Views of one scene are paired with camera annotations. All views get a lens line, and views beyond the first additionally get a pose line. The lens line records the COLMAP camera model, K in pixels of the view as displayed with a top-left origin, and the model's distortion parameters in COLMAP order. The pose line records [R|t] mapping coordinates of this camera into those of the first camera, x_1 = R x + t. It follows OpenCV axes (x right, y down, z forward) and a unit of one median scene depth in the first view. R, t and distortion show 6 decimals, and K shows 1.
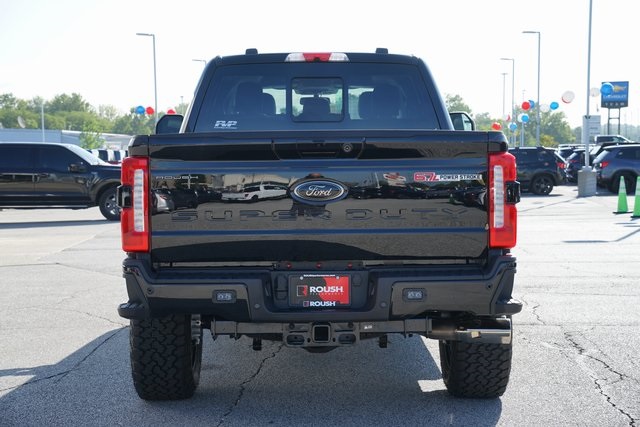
lens RADIAL K [[1222.4, 0, 320.0], [0, 1222.4, 213.0], [0, 0, 1]] dist [0.391588, 0.000000]
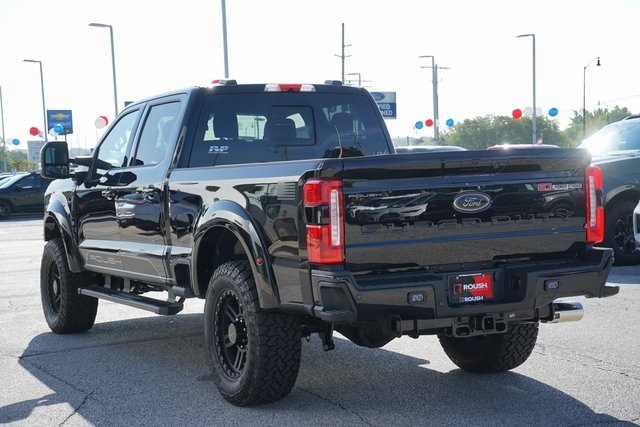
lens RADIAL K [[1135.9, 0, 320.0], [0, 1135.9, 213.3], [0, 0, 1]] dist [0.405068, 0.000000]
pose [[0.886003, -0.043444, 0.461639, -0.628038], [0.050776, 0.998704, -0.003466, -0.010872], [-0.460891, 0.026511, 0.887061, 0.096148]]
